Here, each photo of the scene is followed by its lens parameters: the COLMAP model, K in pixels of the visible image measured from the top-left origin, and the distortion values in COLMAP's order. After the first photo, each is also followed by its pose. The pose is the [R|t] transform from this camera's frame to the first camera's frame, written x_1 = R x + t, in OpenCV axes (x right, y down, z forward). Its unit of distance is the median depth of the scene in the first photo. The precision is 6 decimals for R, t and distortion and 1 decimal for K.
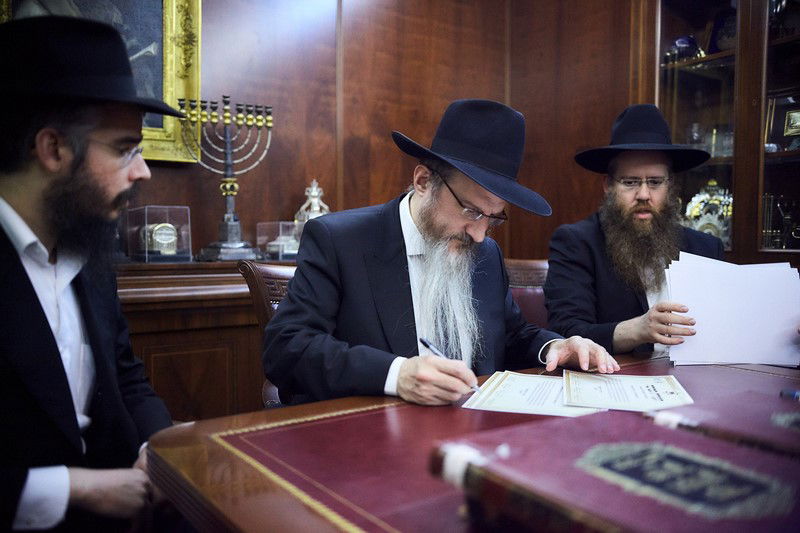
lens RADIAL K [[717.6, 0, 411.6], [0, 717.6, 262.6], [0, 0, 1]] dist [-0.002484, 0.019932]
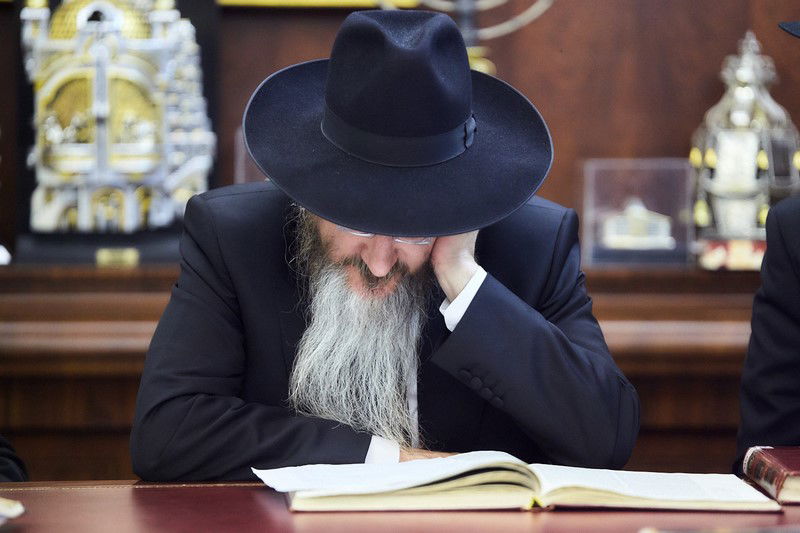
lens RADIAL K [[4313.1, 0, 406.6], [0, 4313.1, 262.0], [0, 0, 1]] dist [1.035038, 0.000000]
pose [[0.834932, 0.021525, -0.549931, 0.992657], [-0.017855, 0.999768, 0.012025, -0.030479], [0.550063, -0.000221, 0.835123, -0.949967]]
